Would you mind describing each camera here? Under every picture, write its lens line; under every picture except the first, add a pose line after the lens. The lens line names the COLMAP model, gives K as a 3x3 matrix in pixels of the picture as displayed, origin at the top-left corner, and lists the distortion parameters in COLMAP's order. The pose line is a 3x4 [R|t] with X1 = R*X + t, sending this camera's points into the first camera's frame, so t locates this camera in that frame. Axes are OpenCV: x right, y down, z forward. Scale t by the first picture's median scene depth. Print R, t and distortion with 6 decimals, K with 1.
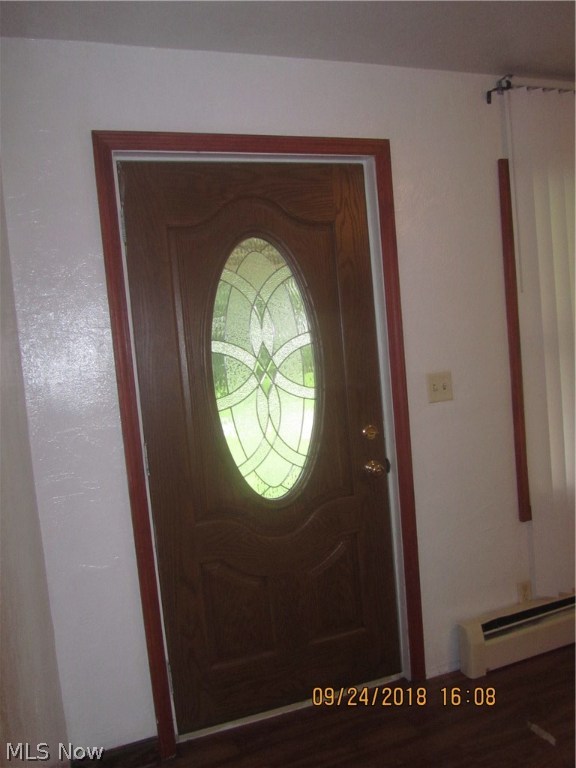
lens RADIAL K [[623.4, 0, 285.7], [0, 623.4, 364.9], [0, 0, 1]] dist [-0.059436, -0.011483]
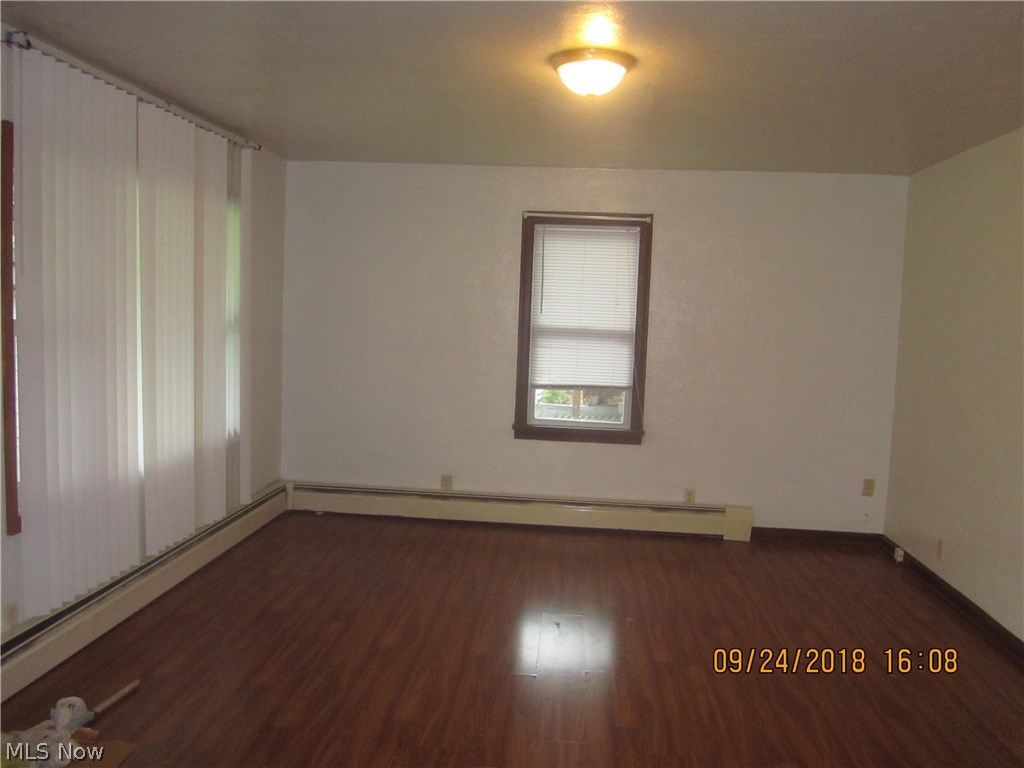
lens RADIAL K [[831.3, 0, 515.2], [0, 831.3, 385.4], [0, 0, 1]] dist [-0.059436, -0.011483]
pose [[0.415820, 0.008162, 0.909410, -0.374460], [-0.010537, 0.999936, -0.004157, 0.038062], [-0.909386, -0.007853, 0.415879, -0.136977]]
